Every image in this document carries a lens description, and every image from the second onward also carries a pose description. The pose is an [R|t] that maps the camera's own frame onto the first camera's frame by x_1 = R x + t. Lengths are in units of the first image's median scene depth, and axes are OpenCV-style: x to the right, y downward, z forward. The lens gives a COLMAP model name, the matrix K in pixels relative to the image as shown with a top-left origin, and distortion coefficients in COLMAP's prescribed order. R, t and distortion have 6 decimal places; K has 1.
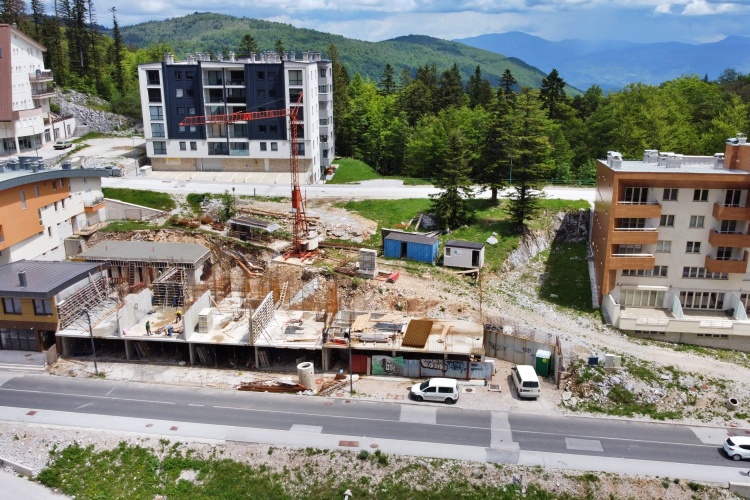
lens RADIAL K [[674.1, 0, 375.0], [0, 674.1, 251.4], [0, 0, 1]] dist [-0.008799, 0.007266]
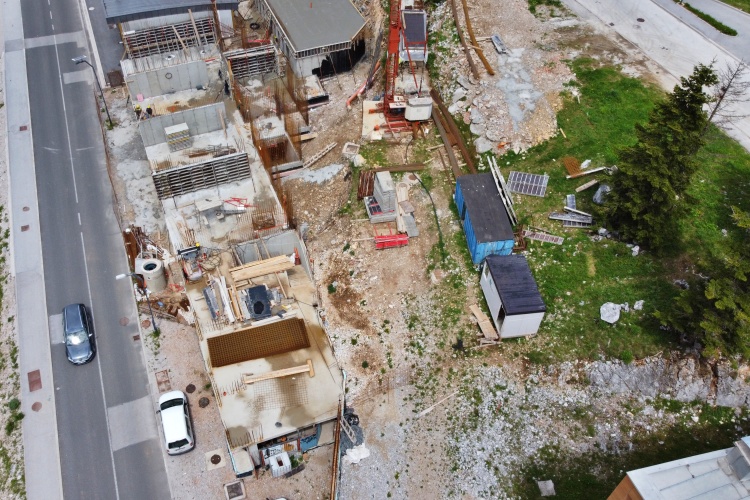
lens RADIAL K [[674.1, 0, 333.4], [0, 674.1, 262.7], [0, 0, 1]] dist [-0.008799, 0.007266]
pose [[0.459796, 0.676615, -0.575135, 0.253127], [-0.265450, 0.722767, 0.638079, -0.222880], [0.847422, -0.140716, 0.511932, 0.446069]]
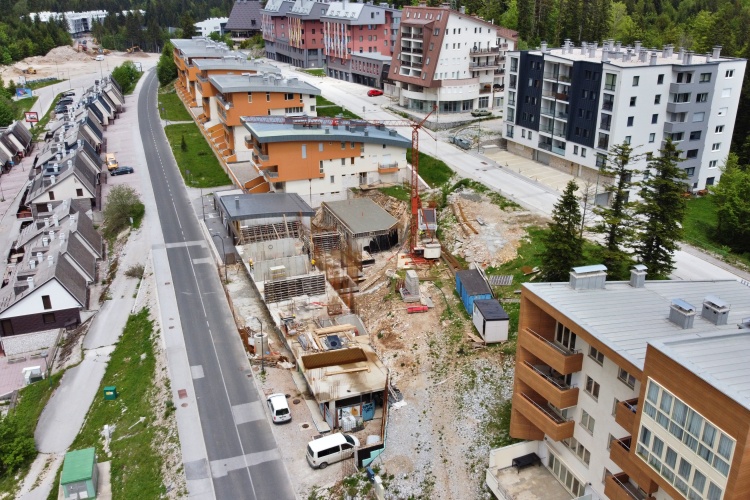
lens RADIAL K [[674.1, 0, 390.4], [0, 674.1, 253.8], [0, 0, 1]] dist [-0.008799, 0.007266]
pose [[0.488177, 0.330296, -0.807829, 0.528674], [-0.264201, 0.938117, 0.223908, -0.167385], [0.831794, 0.104122, 0.545232, 0.301150]]
